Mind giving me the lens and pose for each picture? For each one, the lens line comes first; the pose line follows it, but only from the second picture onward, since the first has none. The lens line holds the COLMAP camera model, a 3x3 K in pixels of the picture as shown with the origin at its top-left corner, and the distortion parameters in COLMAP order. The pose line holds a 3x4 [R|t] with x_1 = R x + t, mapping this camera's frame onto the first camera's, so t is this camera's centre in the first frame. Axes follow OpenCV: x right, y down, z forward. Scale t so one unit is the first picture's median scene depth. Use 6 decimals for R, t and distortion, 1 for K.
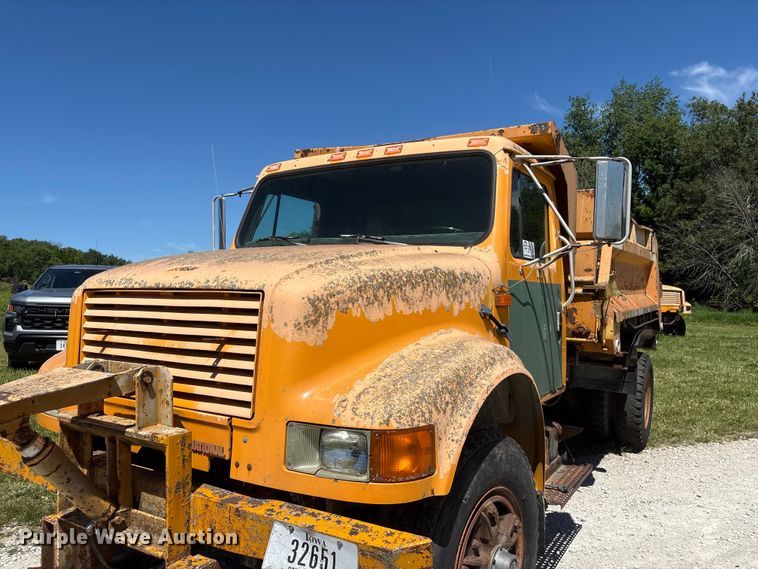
lens RADIAL K [[573.3, 0, 379.2], [0, 573.3, 287.8], [0, 0, 1]] dist [0.061781, -0.071938]
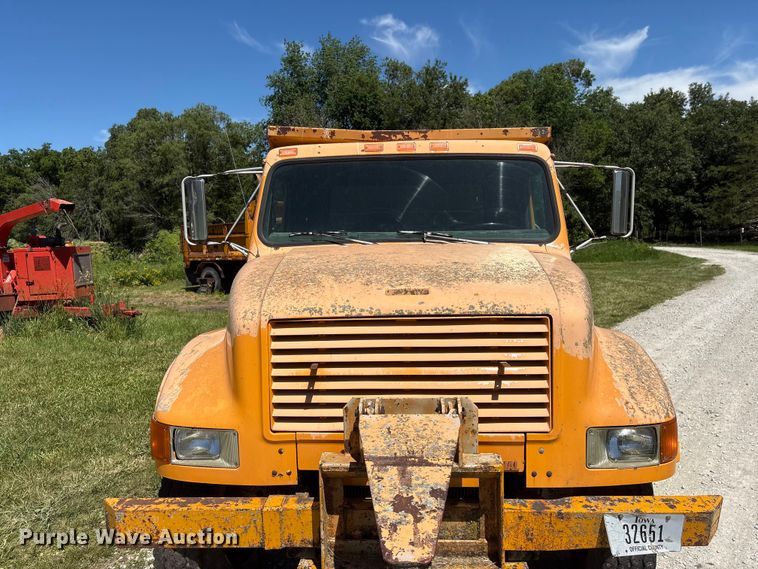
lens RADIAL K [[575.3, 0, 381.6], [0, 575.3, 289.8], [0, 0, 1]] dist [0.063393, -0.071614]
pose [[0.872289, -0.077811, 0.482760, -0.903044], [0.028863, 0.993730, 0.108017, -0.151873], [-0.488138, -0.080288, 0.869066, 0.193010]]
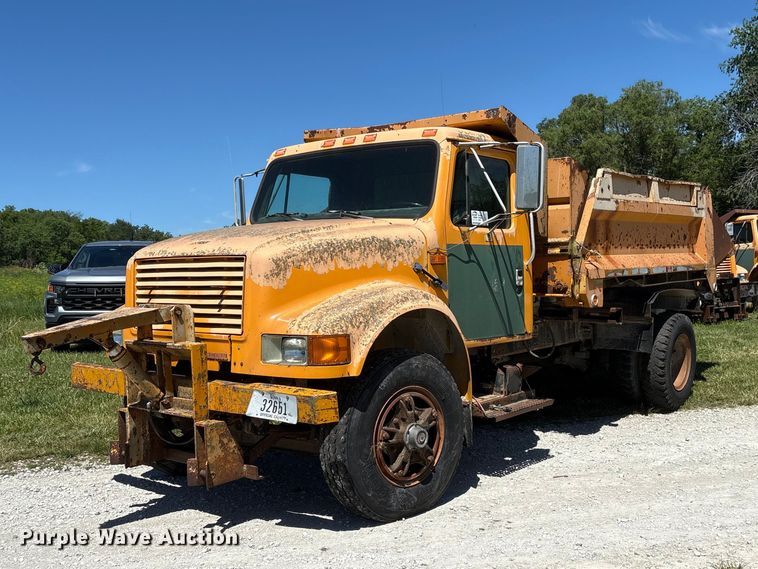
lens RADIAL K [[792.7, 0, 411.8], [0, 792.7, 314.7], [0, 0, 1]] dist [0.057847, 0.000000]
pose [[0.993089, -0.021872, -0.115304, 0.453786], [0.029597, 0.997399, 0.065718, 0.034607], [0.113566, -0.068677, 0.991154, -1.022281]]
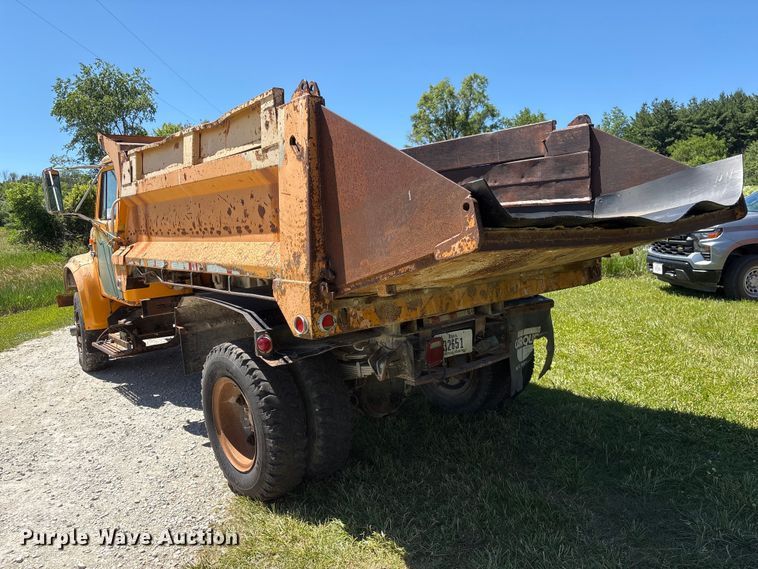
lens RADIAL K [[575.3, 0, 380.3], [0, 575.3, 287.6], [0, 0, 1]] dist [0.063393, -0.071614]
pose [[-0.336393, 0.115851, -0.934569, 2.519747], [0.037921, 0.993266, 0.109478, -0.003134], [0.940958, 0.001387, -0.338521, 3.570273]]
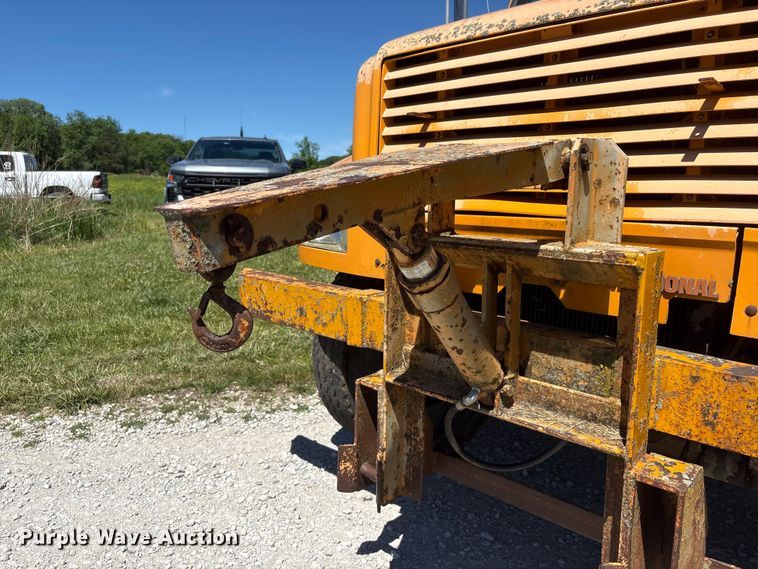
lens RADIAL K [[573.3, 0, 380.2], [0, 573.3, 289.5], [0, 0, 1]] dist [0.061781, -0.071938]
pose [[0.983856, 0.031283, -0.176208, -0.450461], [0.002023, 0.982597, 0.185740, 0.162848], [0.178952, -0.183097, 0.966670, 0.360996]]
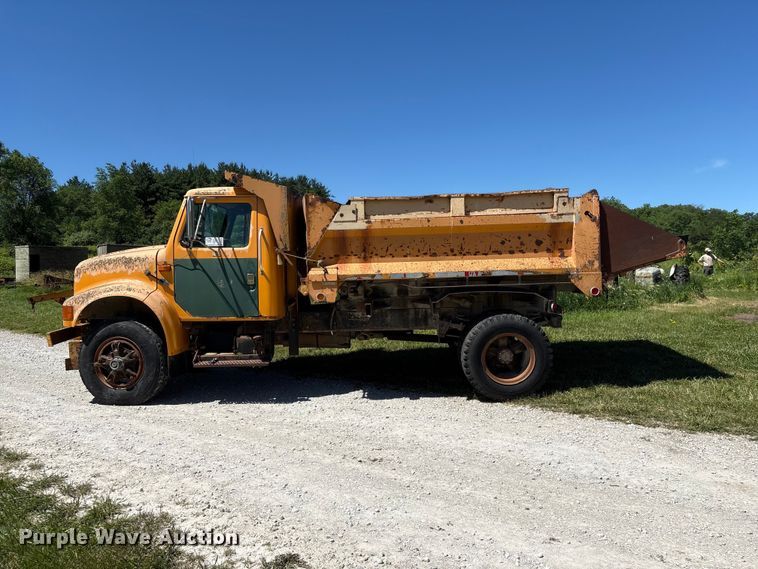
lens RADIAL K [[575.3, 0, 380.8], [0, 575.3, 287.2], [0, 0, 1]] dist [0.063393, -0.071614]
pose [[0.508449, 0.025767, -0.860707, 3.345795], [0.029334, 0.998454, 0.047219, 0.016967], [0.860593, -0.049257, 0.506906, 0.710852]]
